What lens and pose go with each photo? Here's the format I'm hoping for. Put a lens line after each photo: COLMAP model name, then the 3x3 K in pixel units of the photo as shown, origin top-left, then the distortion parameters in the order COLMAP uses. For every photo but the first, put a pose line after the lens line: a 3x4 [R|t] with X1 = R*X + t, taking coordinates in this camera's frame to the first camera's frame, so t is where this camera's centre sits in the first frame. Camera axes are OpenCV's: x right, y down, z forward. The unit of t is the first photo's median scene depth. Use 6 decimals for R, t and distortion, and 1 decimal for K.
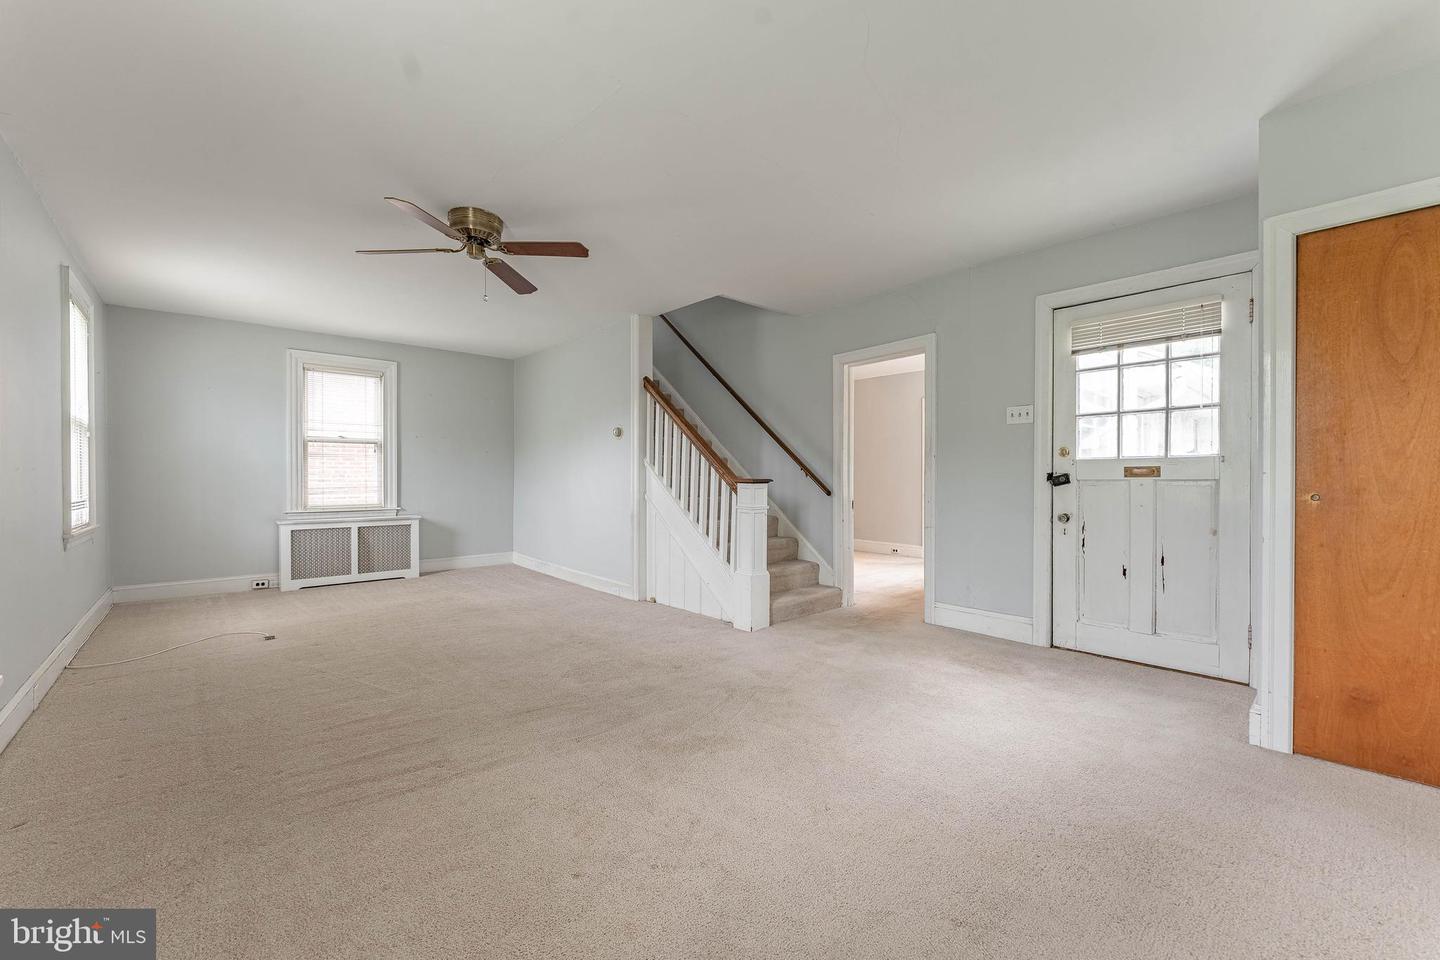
lens RADIAL K [[576.1, 0, 716.9], [0, 576.1, 479.2], [0, 0, 1]] dist [-0.001448, -0.000453]
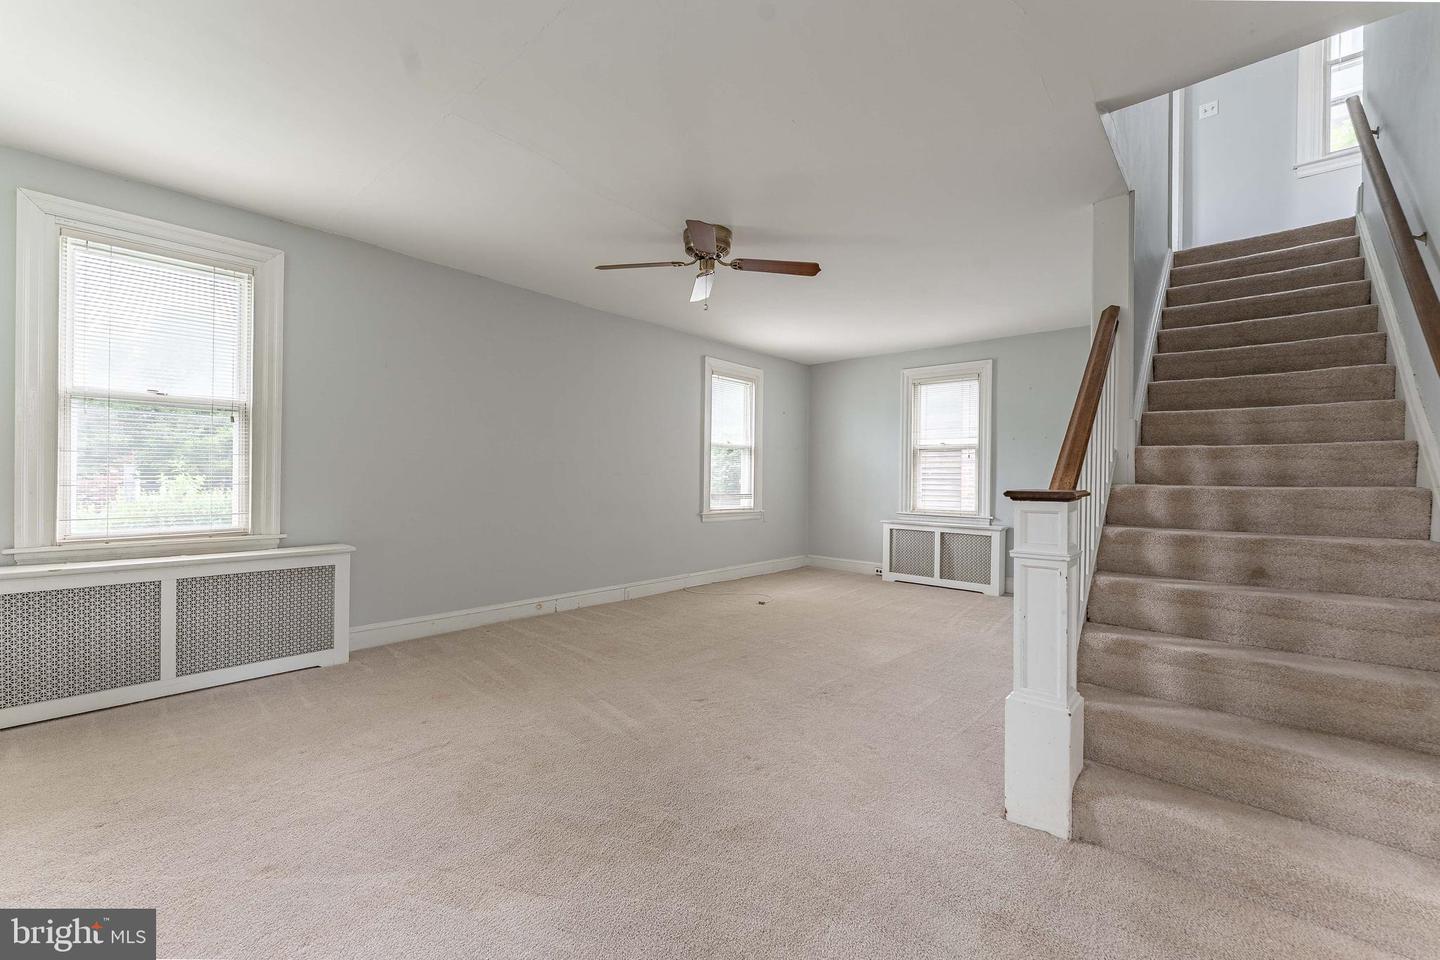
lens RADIAL K [[583.7, 0, 717.6], [0, 583.7, 478.0], [0, 0, 1]] dist [-0.000420, -0.000220]
pose [[0.113259, 0.001133, -0.993565, 0.397095], [-0.019766, 0.999804, -0.001113, -0.003460], [0.993369, 0.019765, 0.113259, 0.560575]]
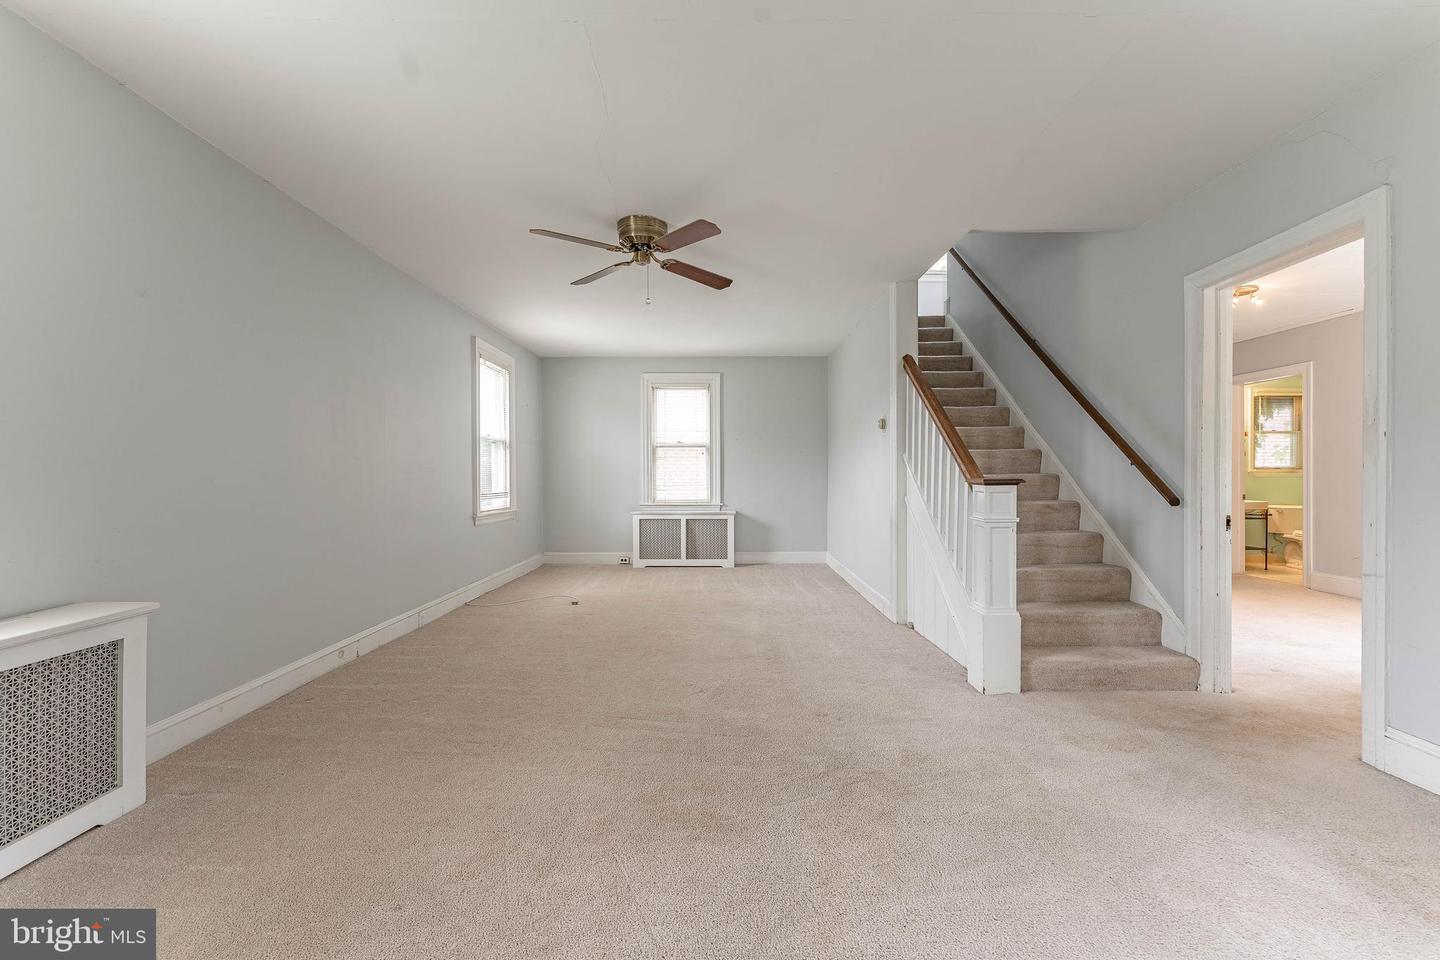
lens RADIAL K [[576.1, 0, 716.9], [0, 576.1, 479.2], [0, 0, 1]] dist [-0.001448, -0.000453]
pose [[0.743993, 0.002352, -0.668183, 0.228378], [-0.000388, 0.999995, 0.003089, -0.001392], [0.668187, -0.002039, 0.743990, 0.199417]]
